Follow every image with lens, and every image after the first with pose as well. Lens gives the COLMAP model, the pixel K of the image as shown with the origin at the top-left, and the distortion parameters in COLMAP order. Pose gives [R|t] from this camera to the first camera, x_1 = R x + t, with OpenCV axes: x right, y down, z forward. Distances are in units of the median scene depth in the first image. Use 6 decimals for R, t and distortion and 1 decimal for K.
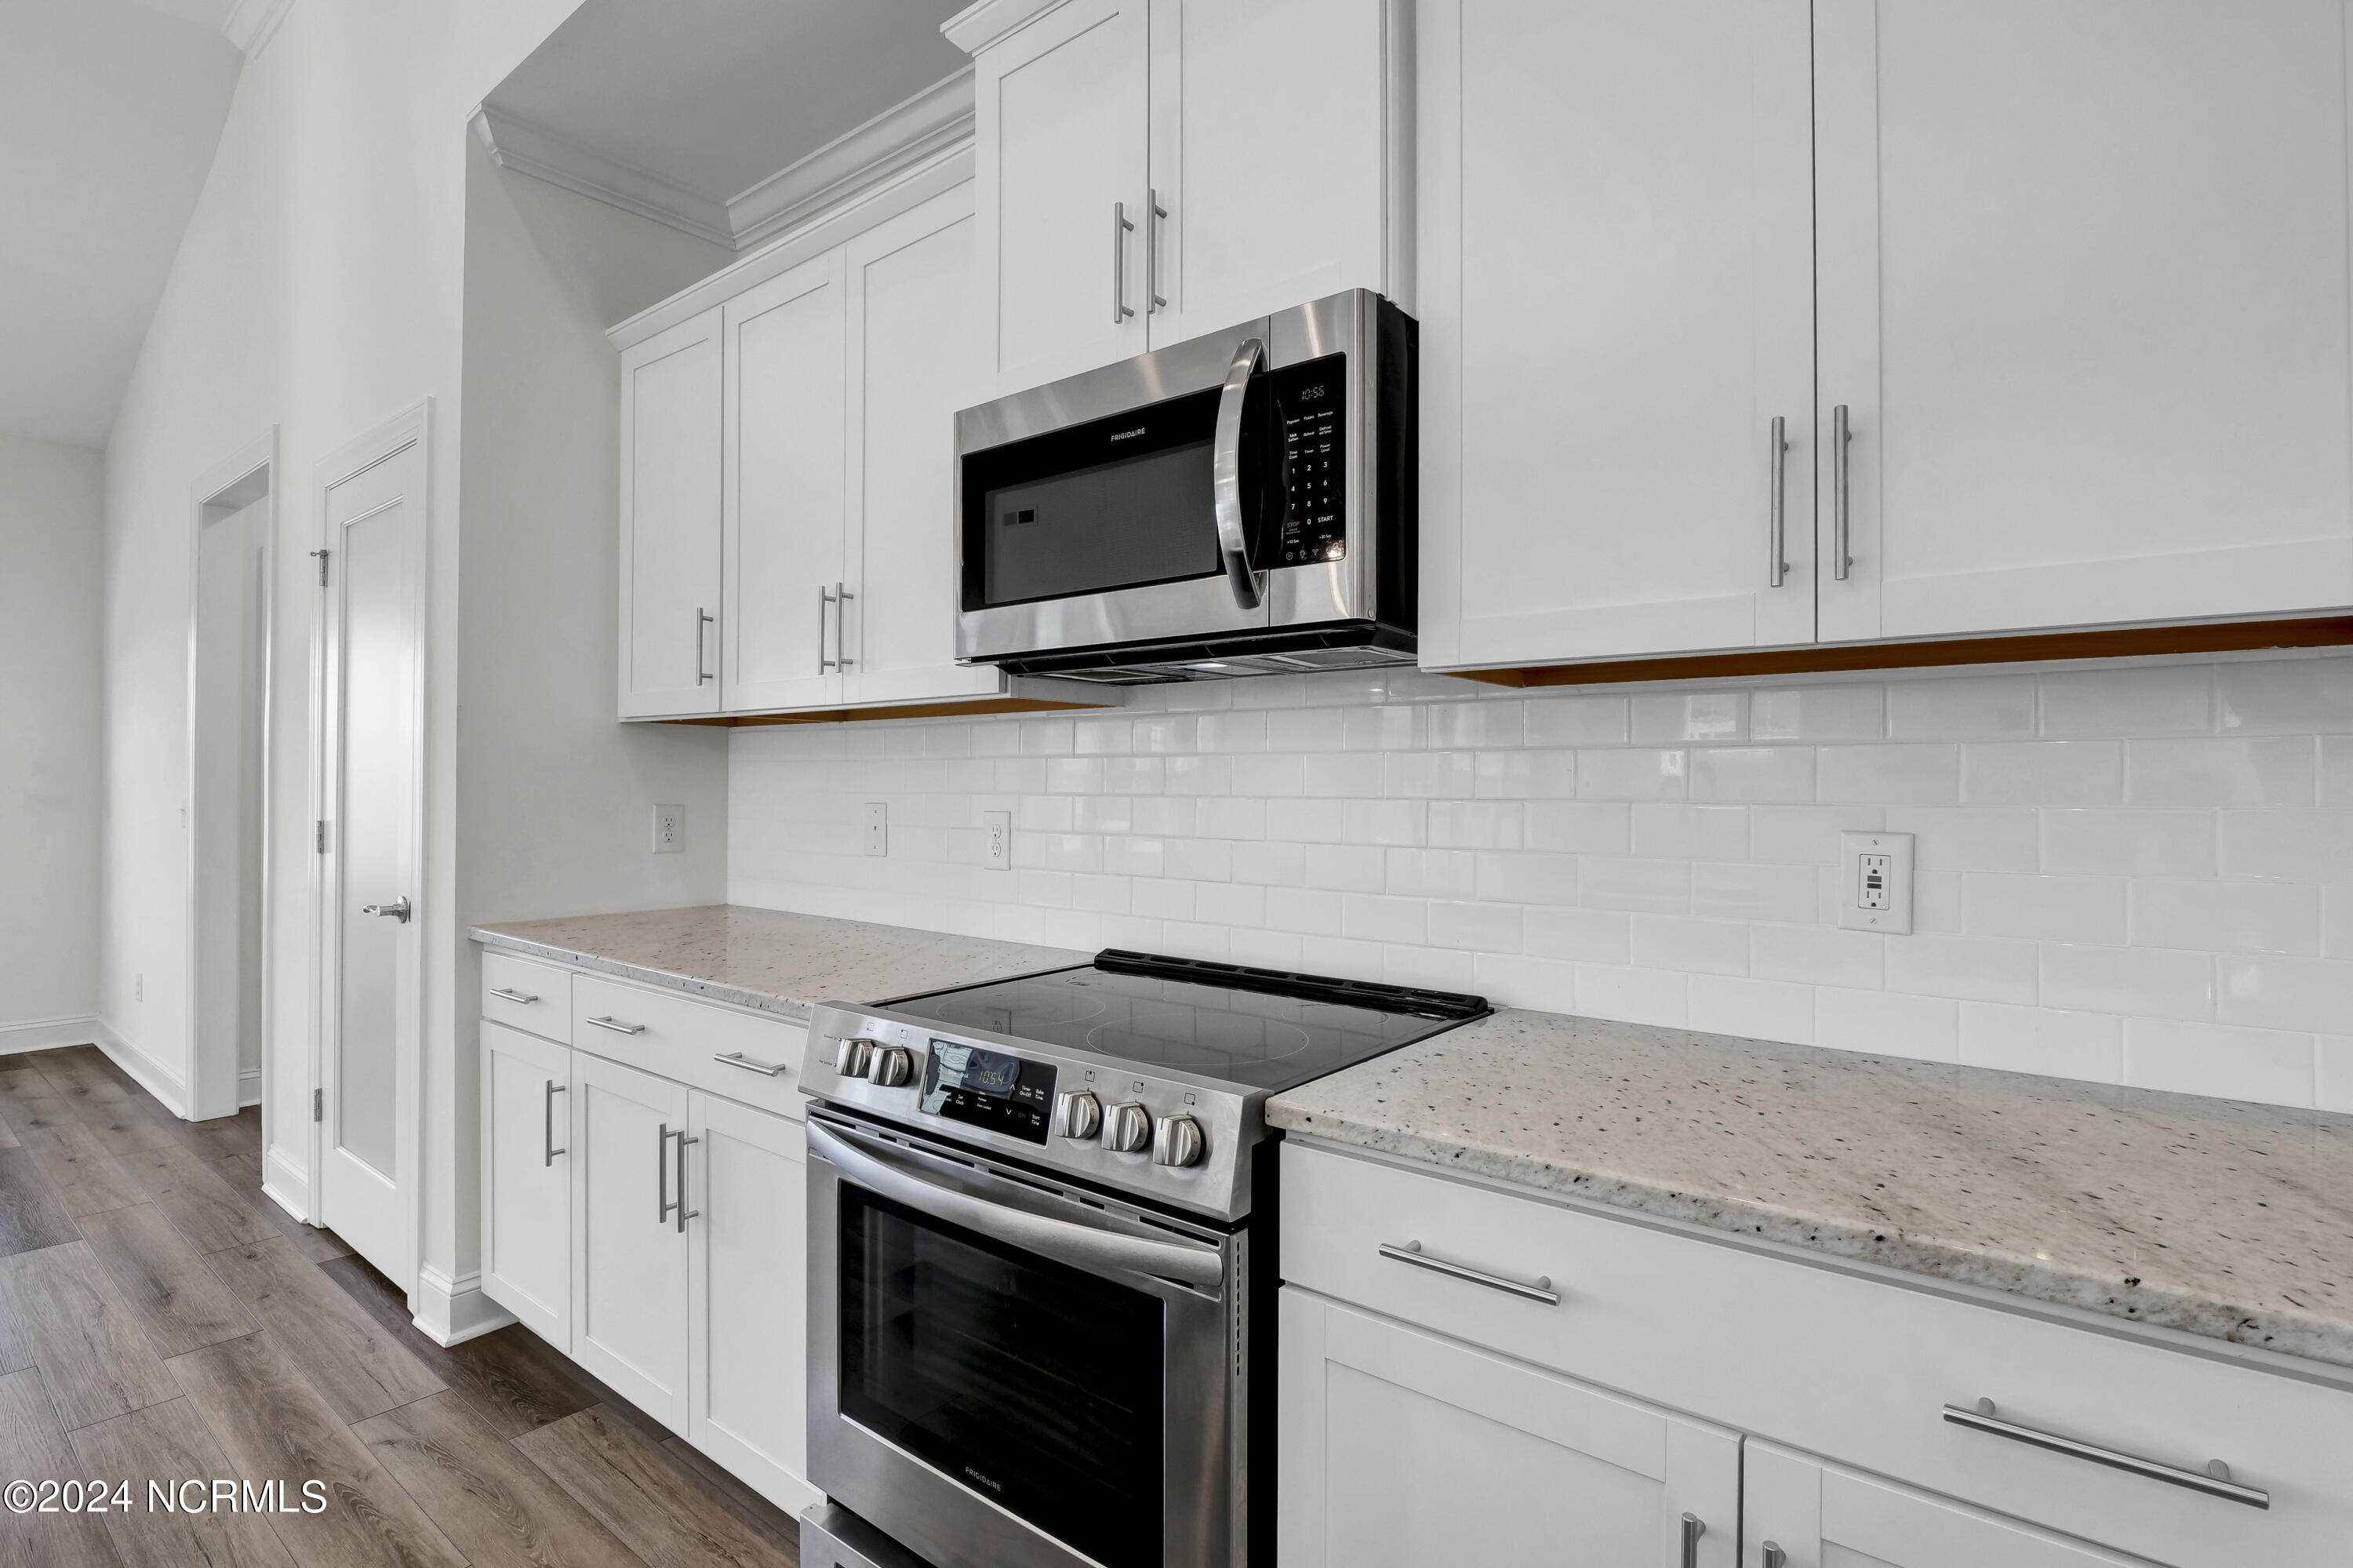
lens RADIAL K [[1170.7, 0, 1168.5], [0, 1170.7, 777.9], [0, 0, 1]] dist [-0.012310, -0.001756]
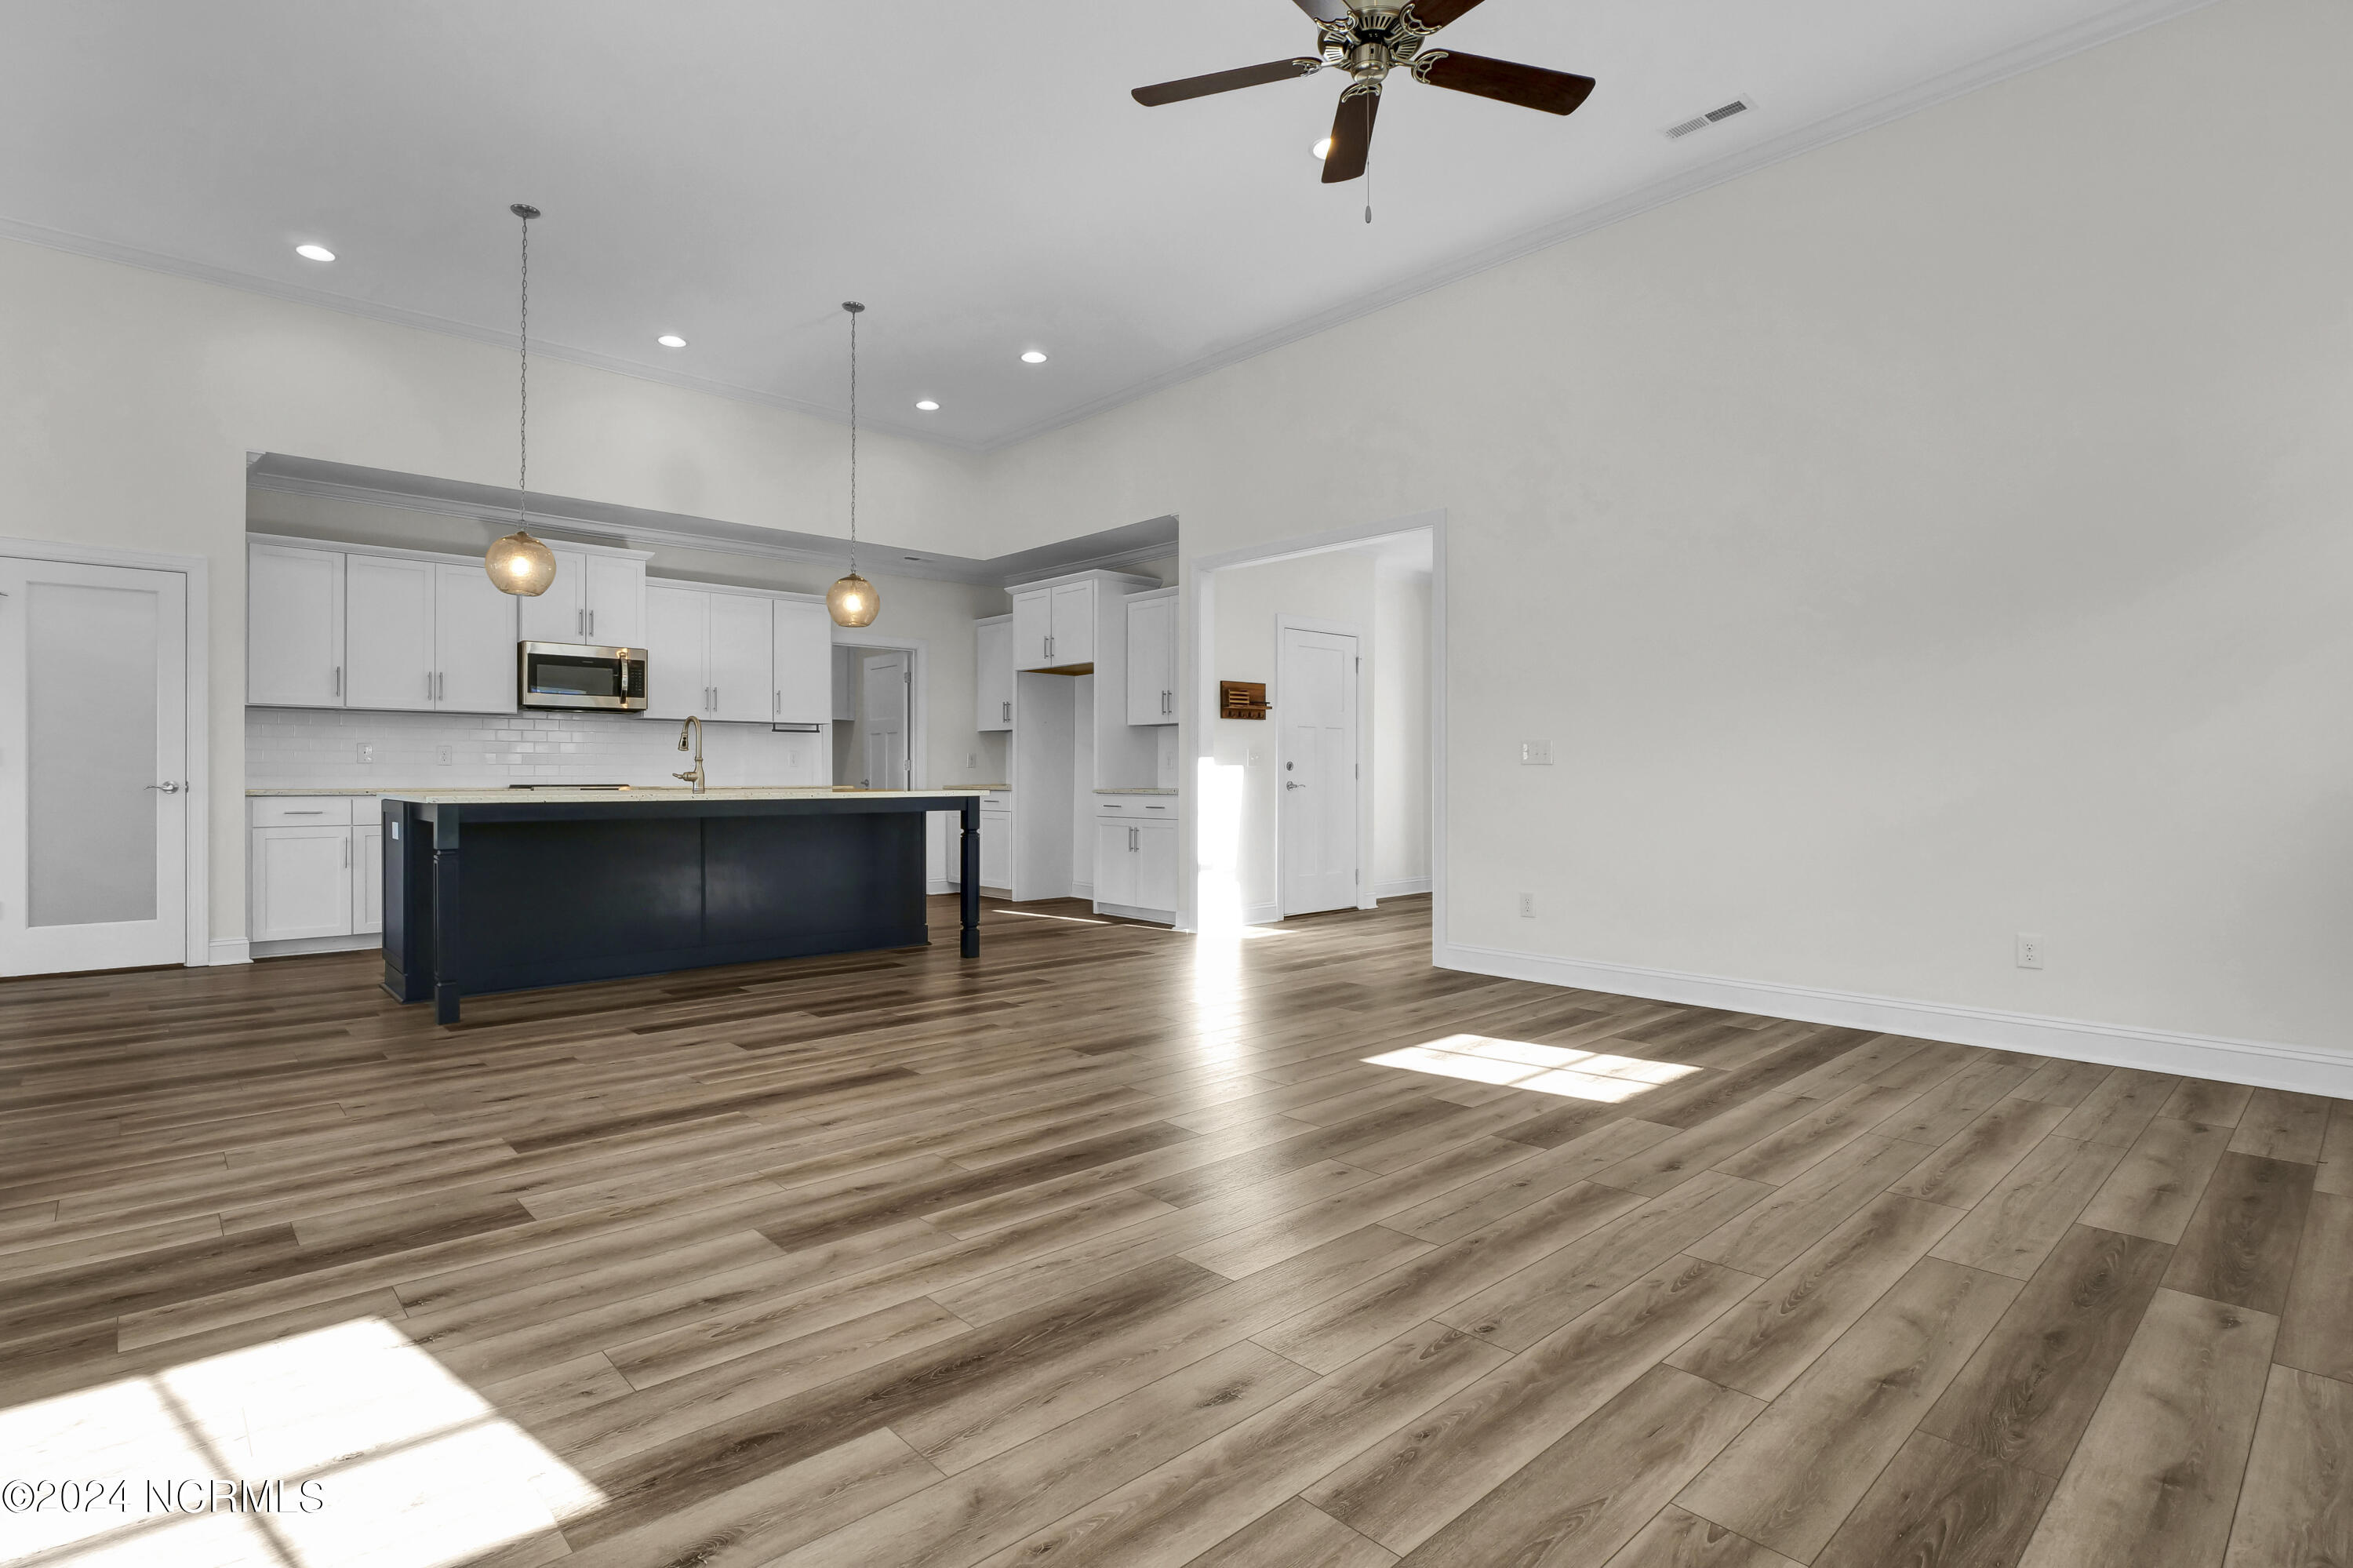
lens RADIAL K [[1105.3, 0, 1176.5], [0, 1105.3, 784.0], [0, 0, 1]] dist [0.002824, -0.000380]
pose [[0.149962, -0.011984, 0.988619, -3.339028], [-0.001319, 0.999923, 0.012321, 0.111096], [-0.988691, -0.003152, 0.149935, -1.636062]]
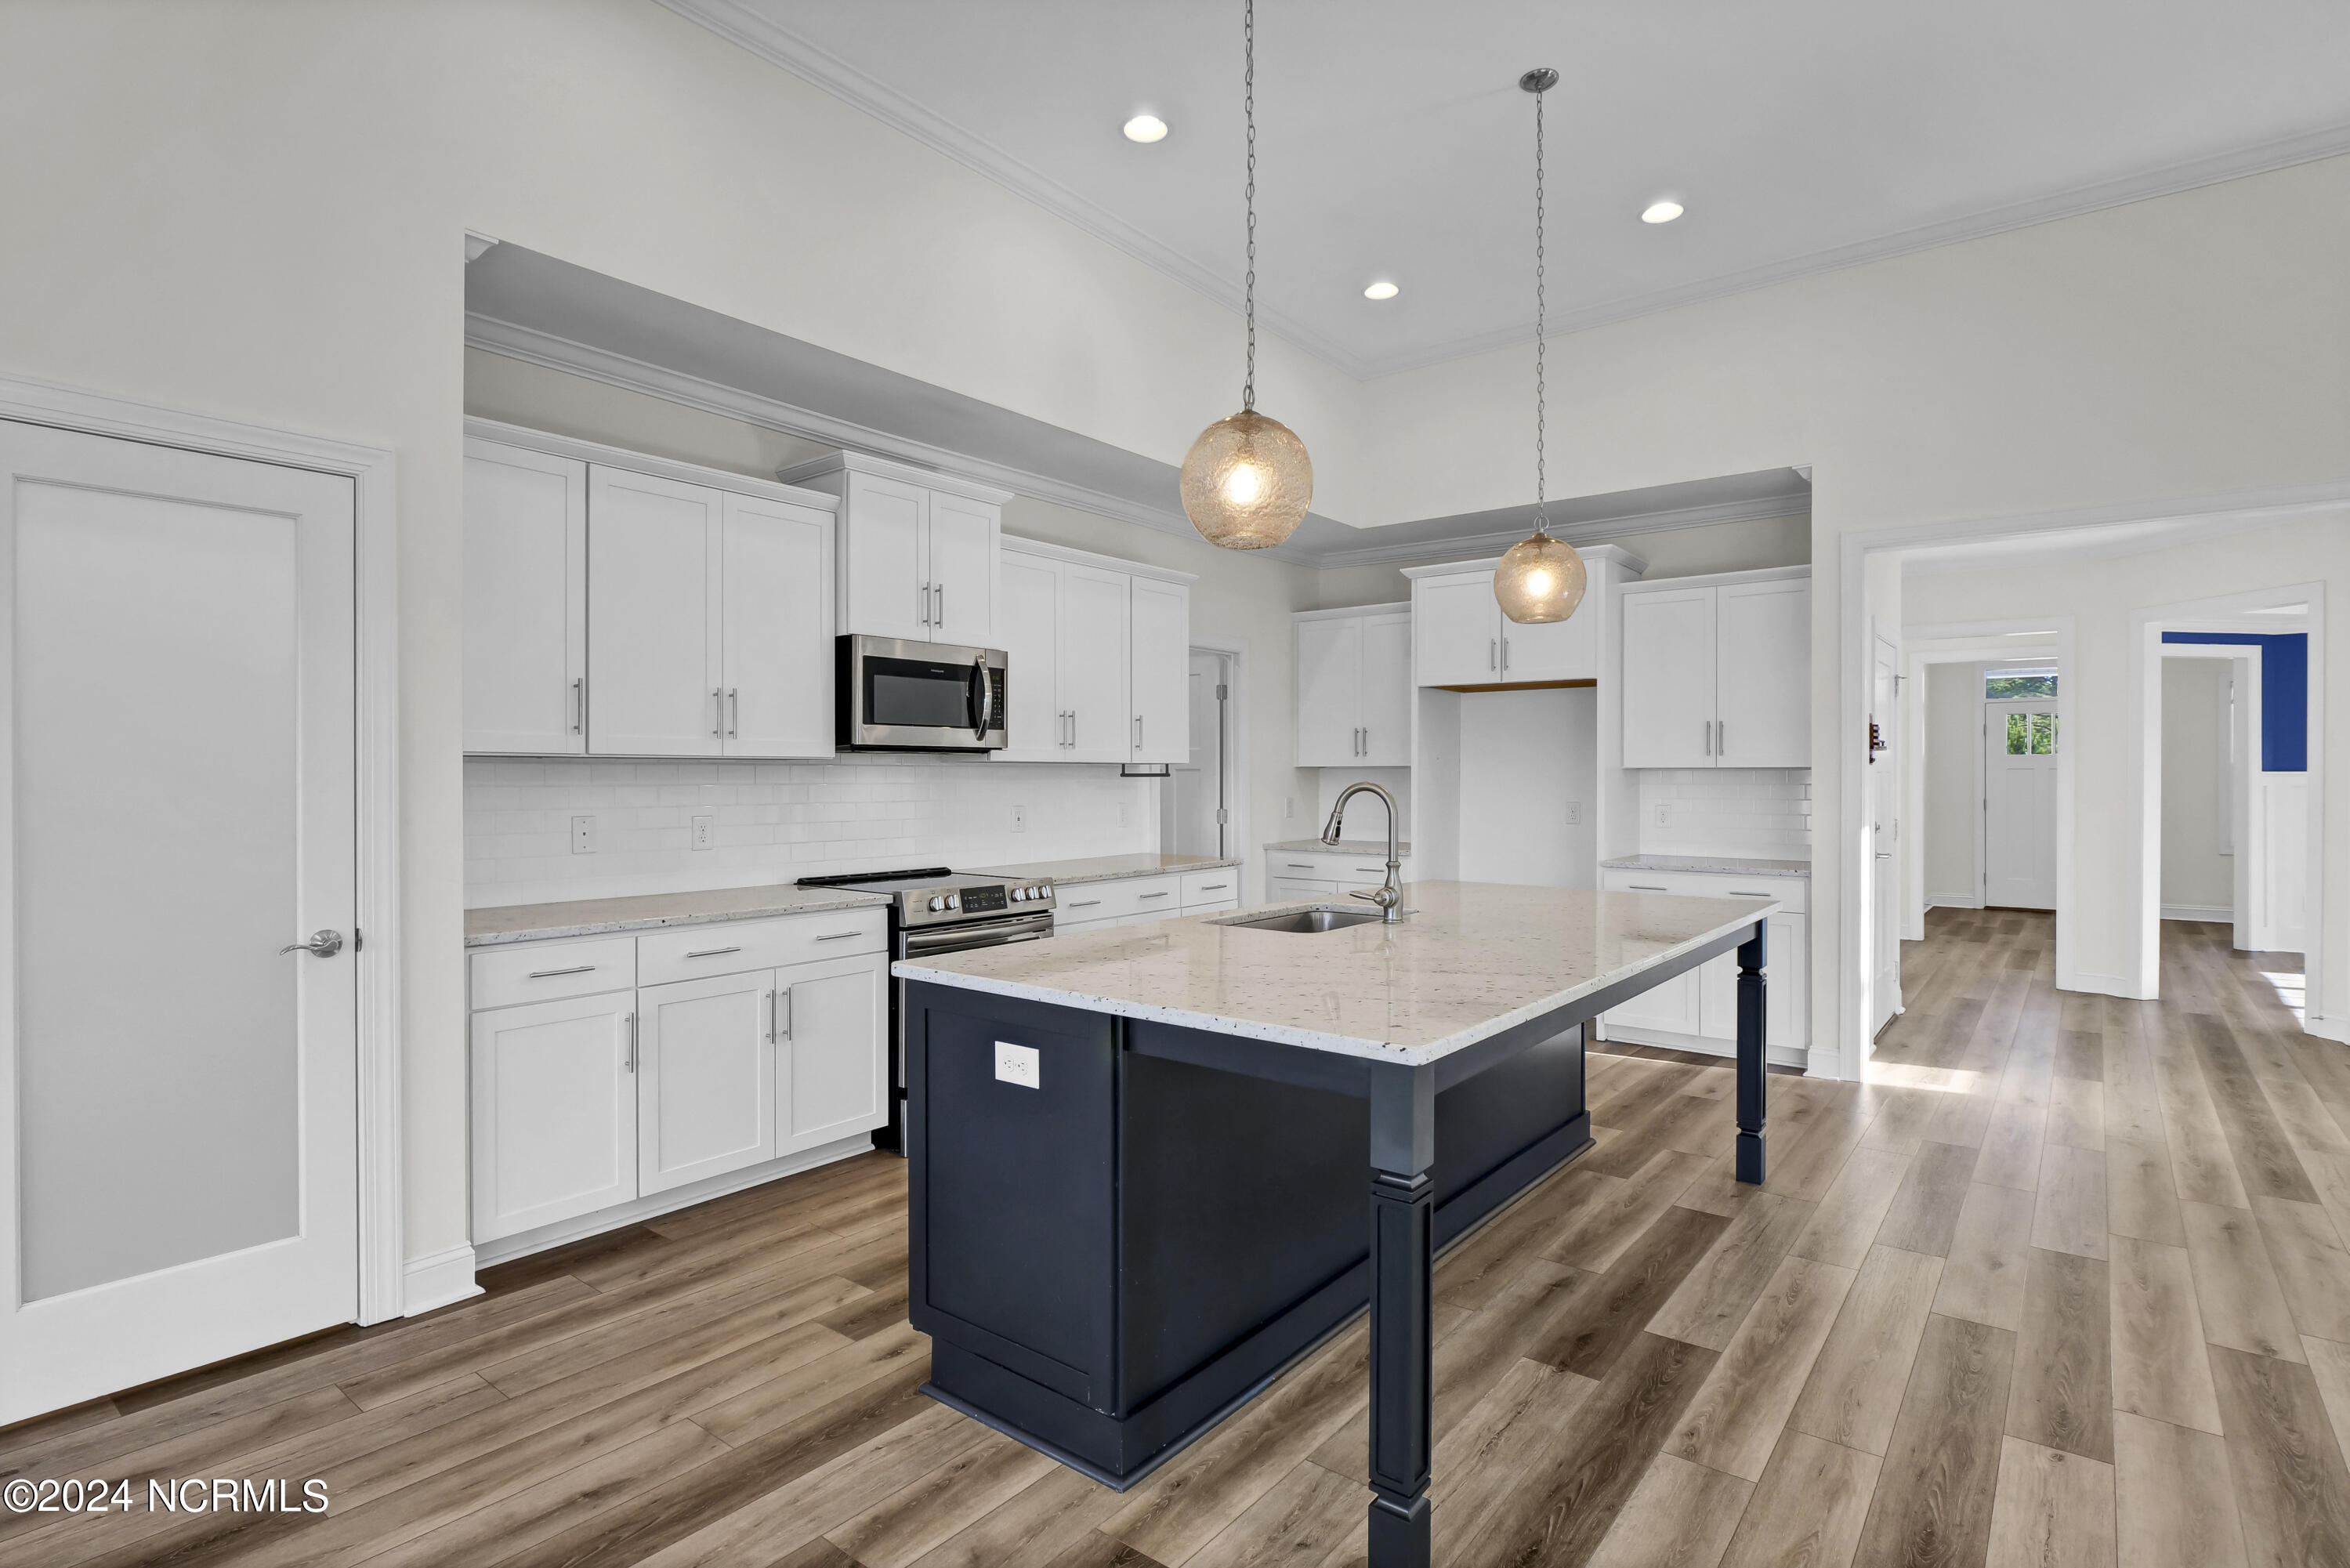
lens RADIAL K [[1142.3, 0, 1175.0], [0, 1142.3, 784.0], [0, 0, 1]] dist [0.000456, -0.000087]
pose [[-0.018624, -0.011304, 0.999763, -2.257801], [-0.001623, 0.999935, 0.011276, -0.048710], [-0.999825, -0.001413, -0.018641, 0.406301]]
